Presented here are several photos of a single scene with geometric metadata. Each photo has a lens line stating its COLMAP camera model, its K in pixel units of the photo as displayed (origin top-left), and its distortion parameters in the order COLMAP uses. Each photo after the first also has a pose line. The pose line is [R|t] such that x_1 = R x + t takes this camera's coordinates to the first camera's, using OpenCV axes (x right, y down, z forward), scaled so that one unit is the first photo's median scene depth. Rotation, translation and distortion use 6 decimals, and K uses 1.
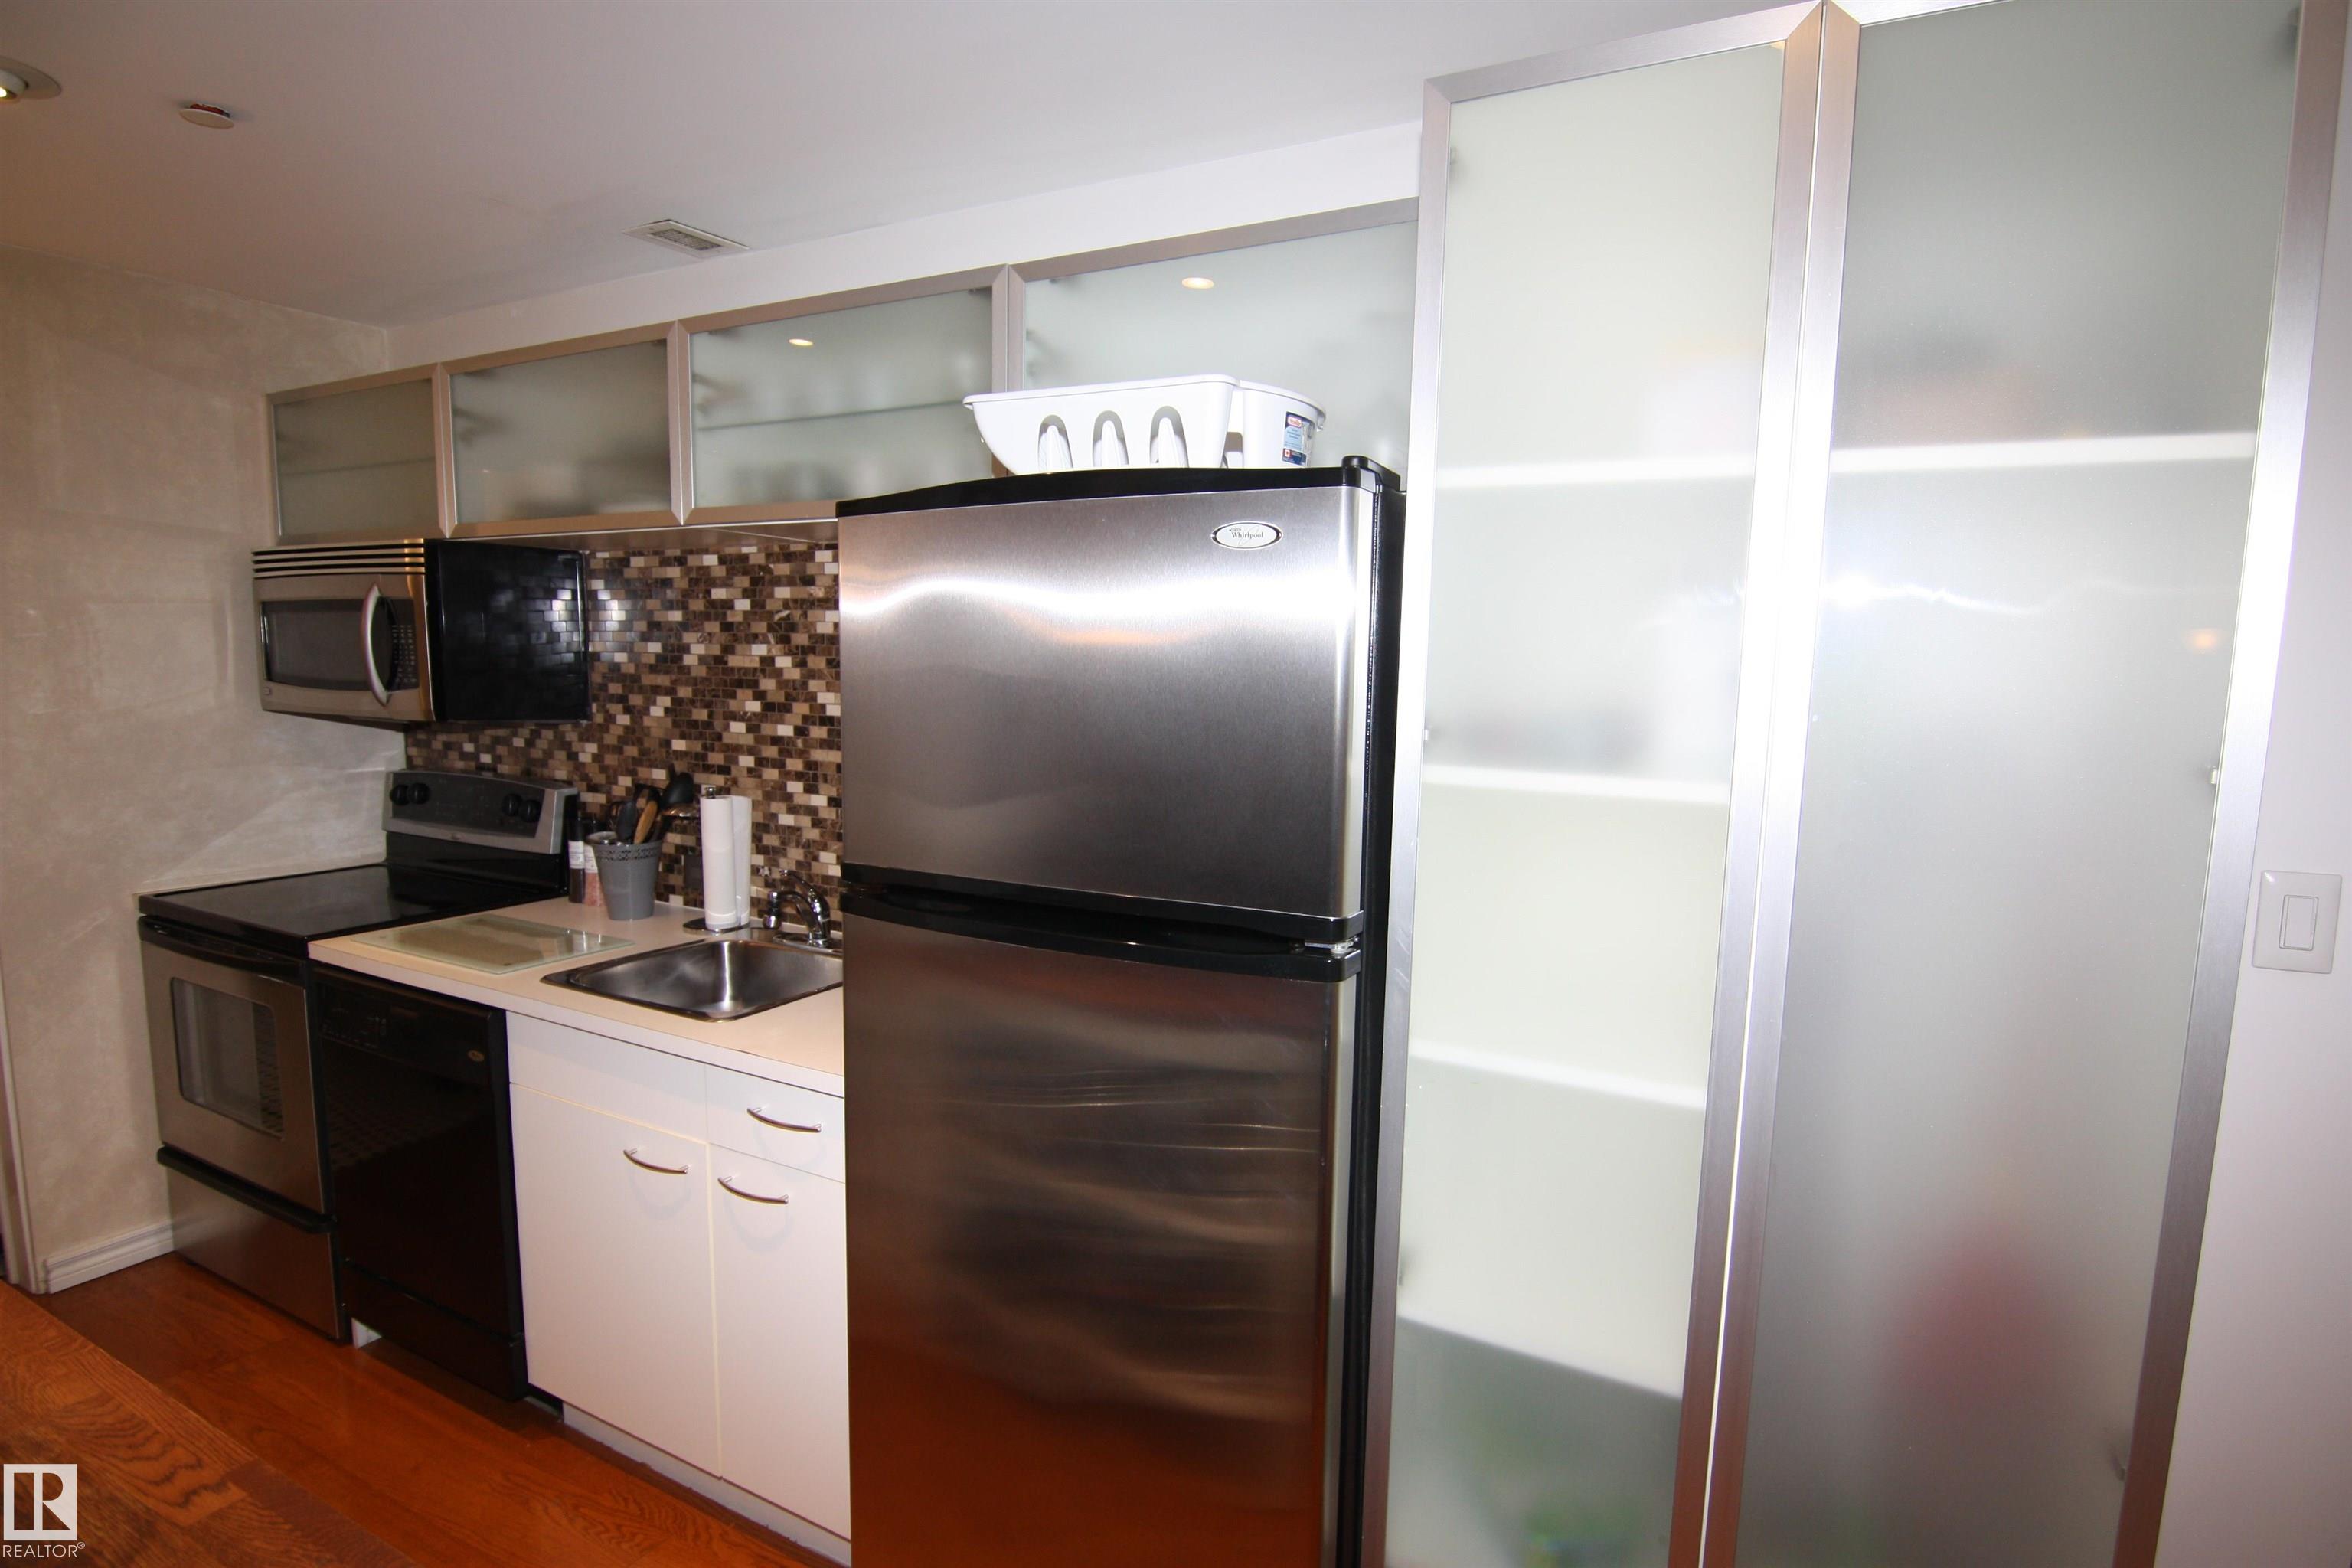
lens RADIAL K [[1202.1, 0, 1192.1], [0, 1202.1, 808.4], [0, 0, 1]] dist [0.003206, -0.020831]
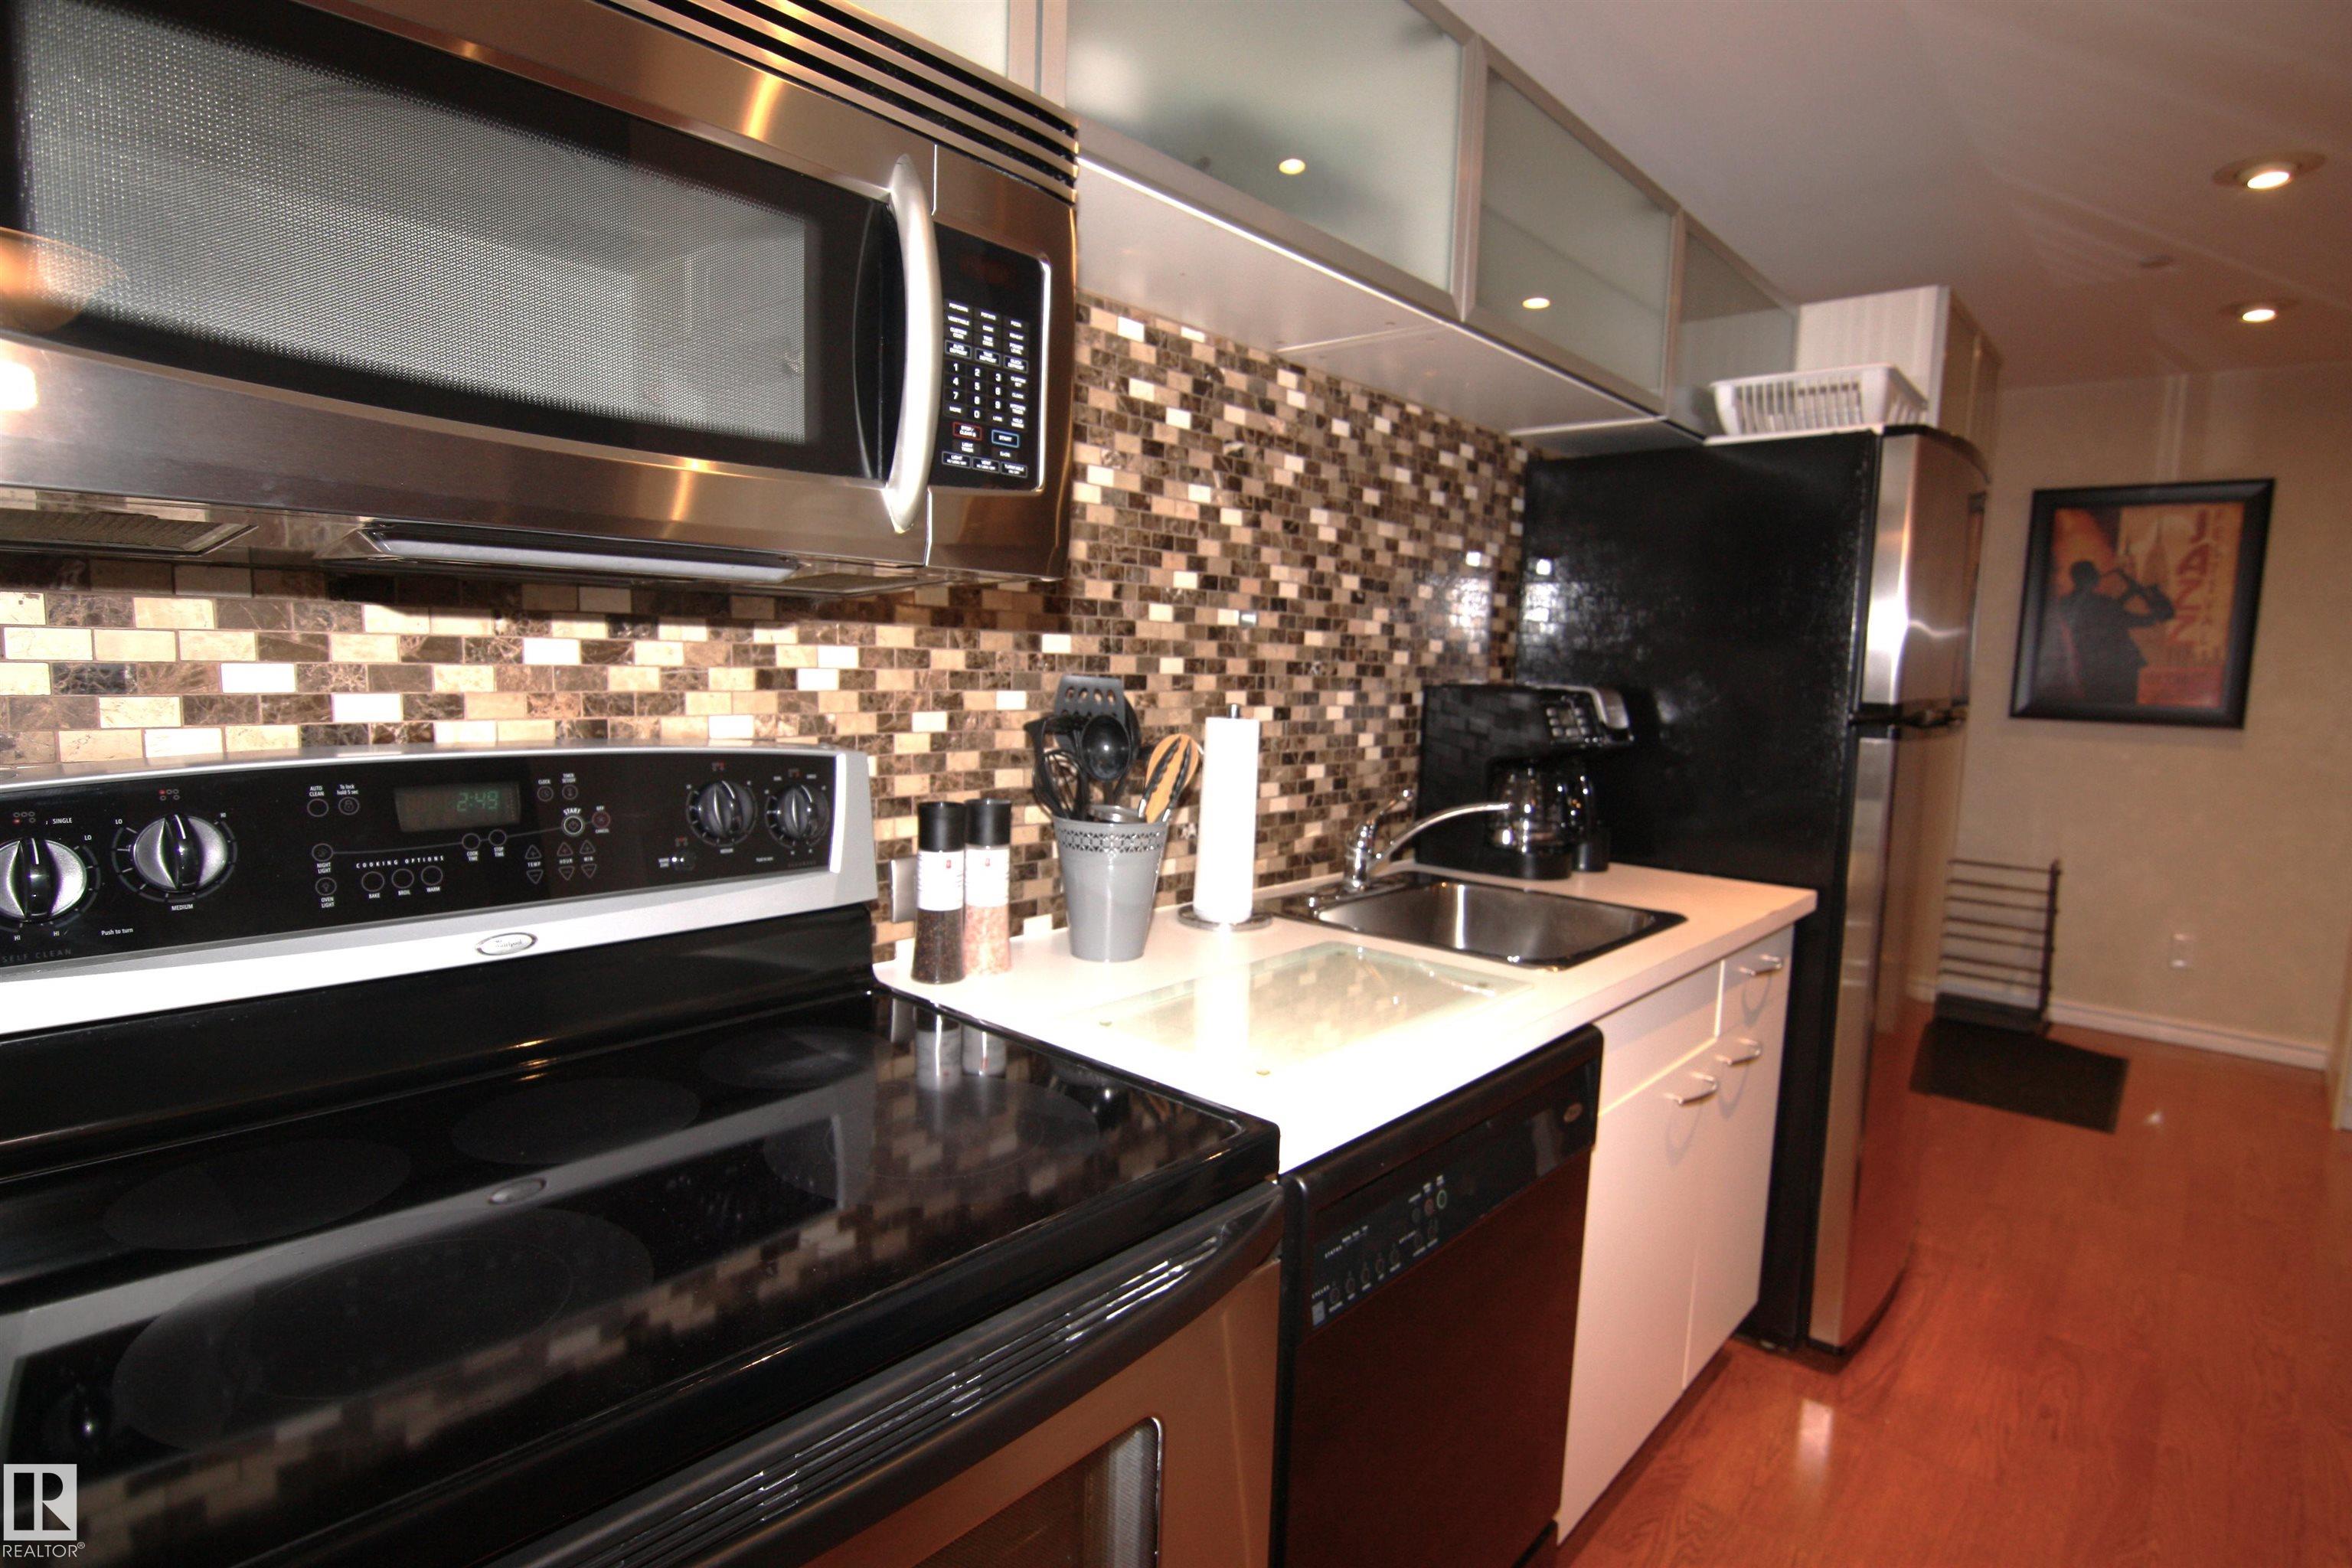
lens RADIAL K [[1202.1, 0, 1192.1], [0, 1202.1, 808.4], [0, 0, 1]] dist [0.003206, -0.020831]
pose [[0.224759, -0.134199, 0.965129, -1.007841], [0.094374, 0.988812, 0.115514, -0.037376], [-0.969834, 0.065120, 0.234909, 0.849101]]
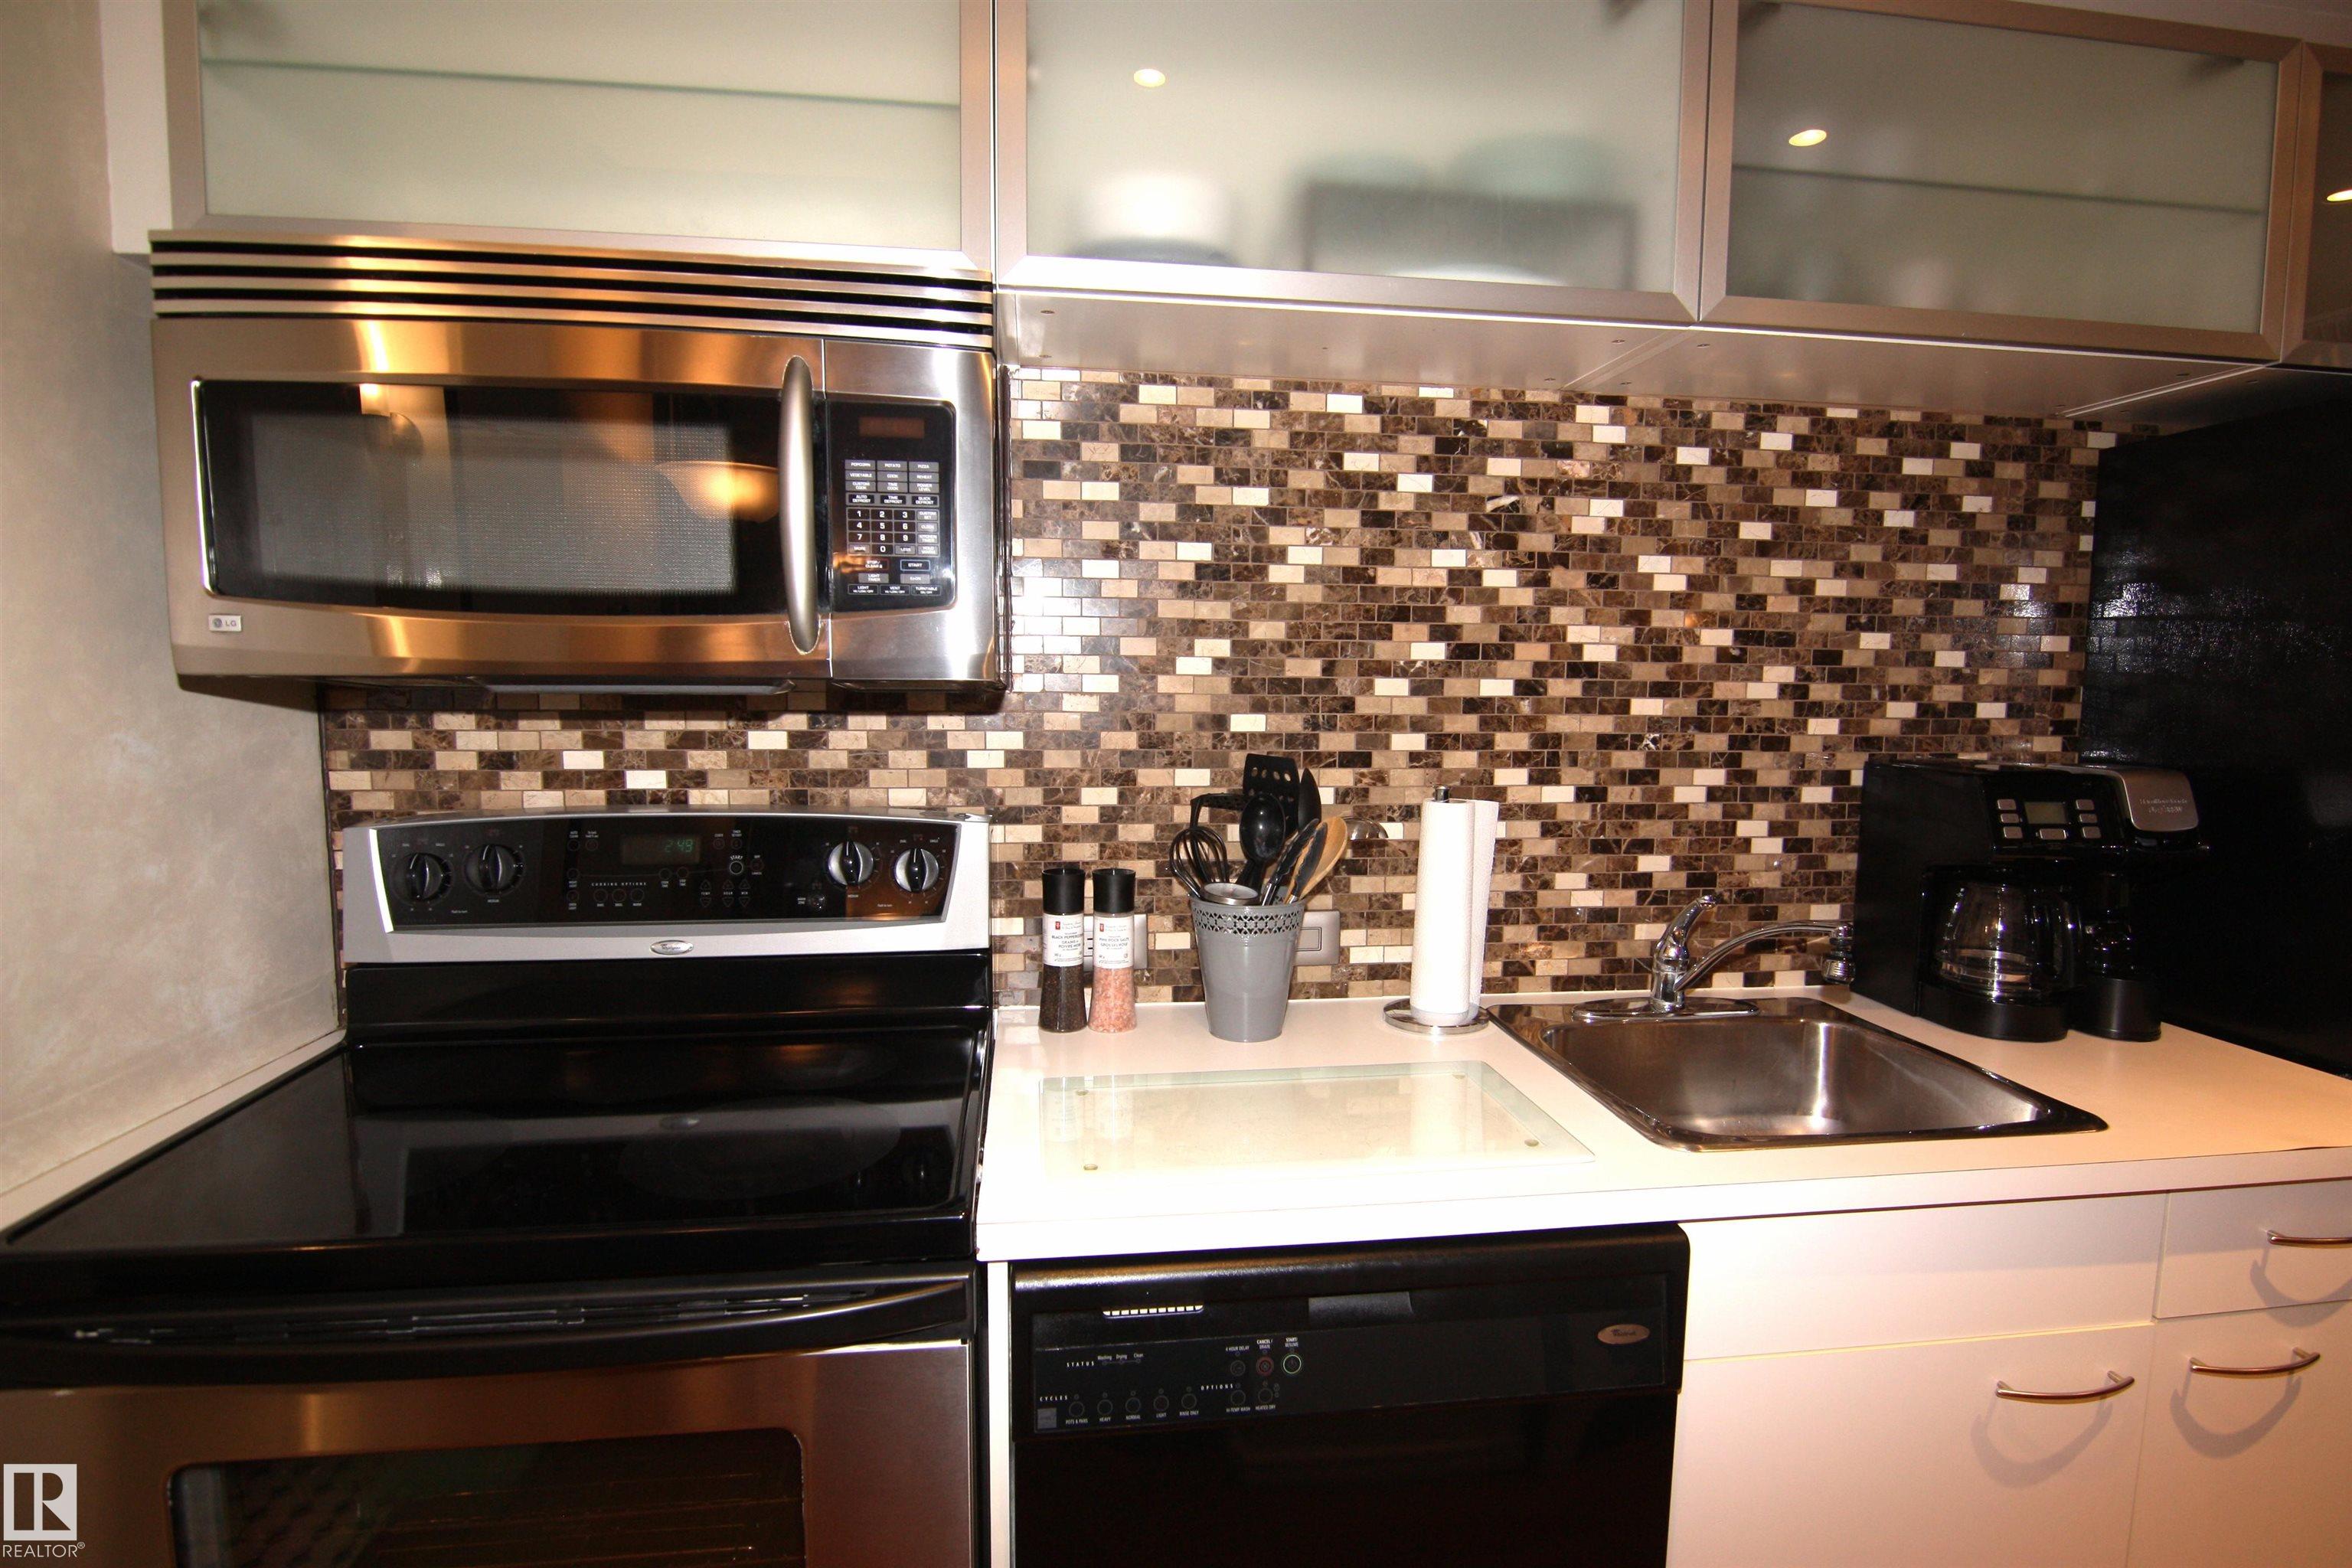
lens RADIAL K [[1202.1, 0, 1192.1], [0, 1202.1, 808.4], [0, 0, 1]] dist [0.003206, -0.020831]
pose [[0.803395, -0.074313, 0.590791, -0.827603], [0.080177, 0.996647, 0.016334, -0.024639], [-0.590023, 0.034245, 0.806660, 0.577955]]
